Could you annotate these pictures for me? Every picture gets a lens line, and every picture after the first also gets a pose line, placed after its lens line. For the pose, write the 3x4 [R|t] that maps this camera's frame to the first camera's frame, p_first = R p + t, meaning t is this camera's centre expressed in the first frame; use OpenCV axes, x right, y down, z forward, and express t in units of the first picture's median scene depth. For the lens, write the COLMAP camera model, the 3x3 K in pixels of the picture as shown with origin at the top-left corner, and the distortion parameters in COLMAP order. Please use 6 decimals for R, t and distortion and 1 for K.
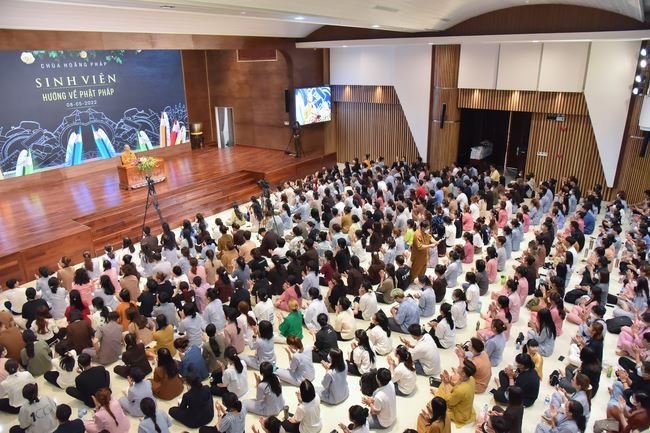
lens RADIAL K [[487.9, 0, 324.6], [0, 487.9, 213.3], [0, 0, 1]] dist [-0.001430, 0.019838]
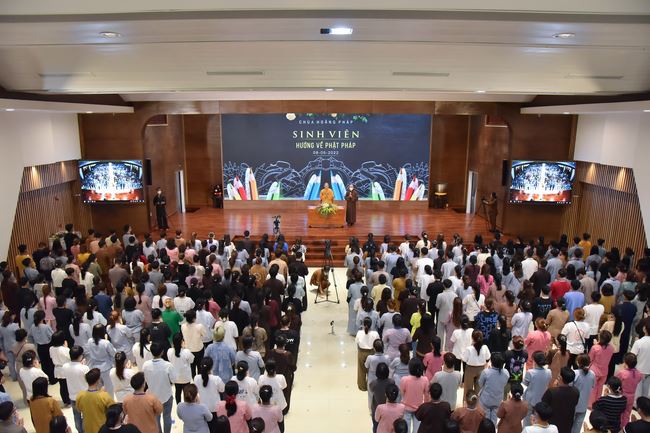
lens RADIAL K [[487.9, 0, 327.2], [0, 487.9, 216.6], [0, 0, 1]] dist [-0.001430, 0.019838]
pose [[0.593516, 0.193308, -0.781262, 0.473160], [-0.275149, 0.960972, 0.028746, -0.102330], [0.756328, 0.197902, 0.623541, 0.259941]]
